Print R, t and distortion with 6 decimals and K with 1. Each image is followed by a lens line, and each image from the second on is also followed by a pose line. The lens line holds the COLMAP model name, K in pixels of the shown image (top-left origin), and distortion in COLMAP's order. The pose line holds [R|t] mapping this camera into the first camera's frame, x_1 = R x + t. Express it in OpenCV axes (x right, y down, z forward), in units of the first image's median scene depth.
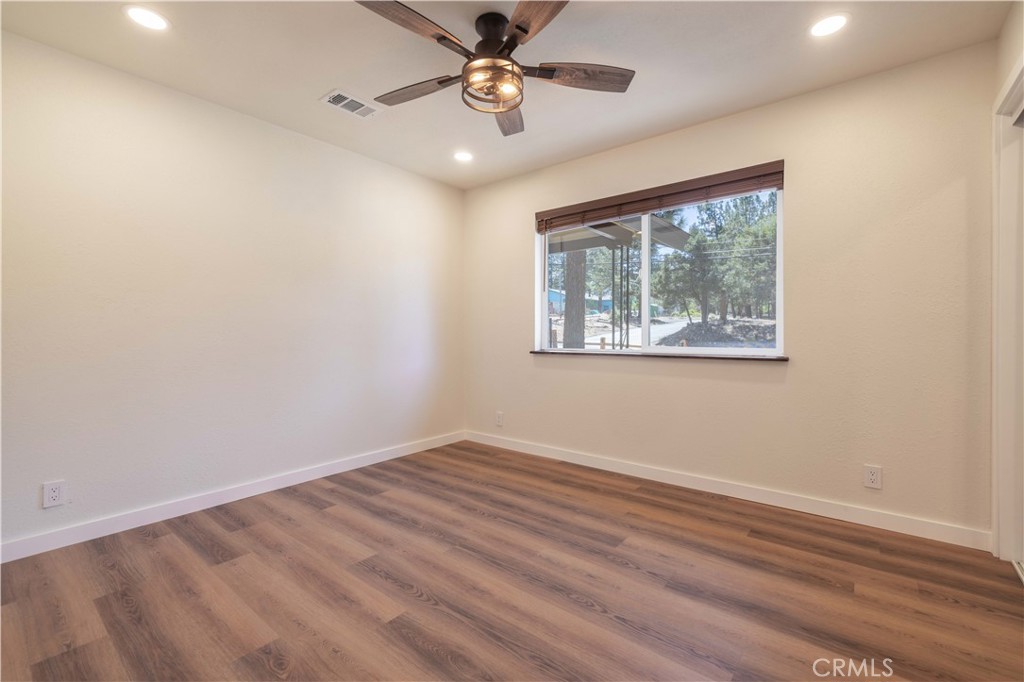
lens RADIAL K [[436.5, 0, 514.0], [0, 436.5, 331.7], [0, 0, 1]] dist [0.000032, -0.000217]
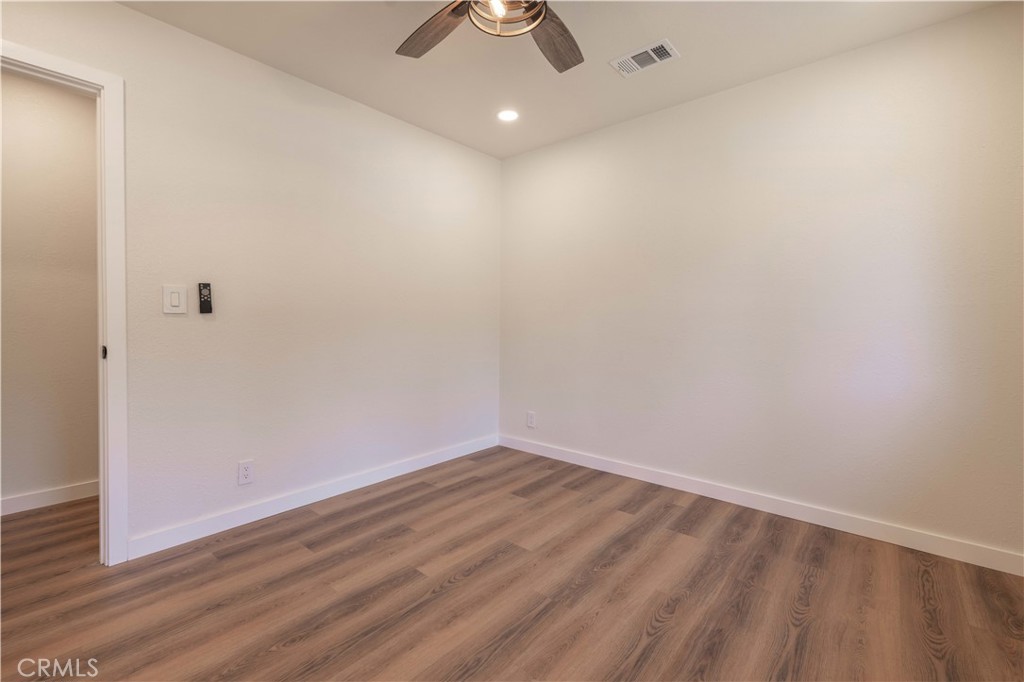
lens RADIAL K [[436.5, 0, 514.0], [0, 436.5, 331.7], [0, 0, 1]] dist [0.000032, -0.000217]
pose [[-0.029864, 0.015876, -0.999428, 0.651062], [-0.002674, 0.999869, 0.015963, -0.018262], [0.999550, 0.003150, -0.029817, 0.923273]]
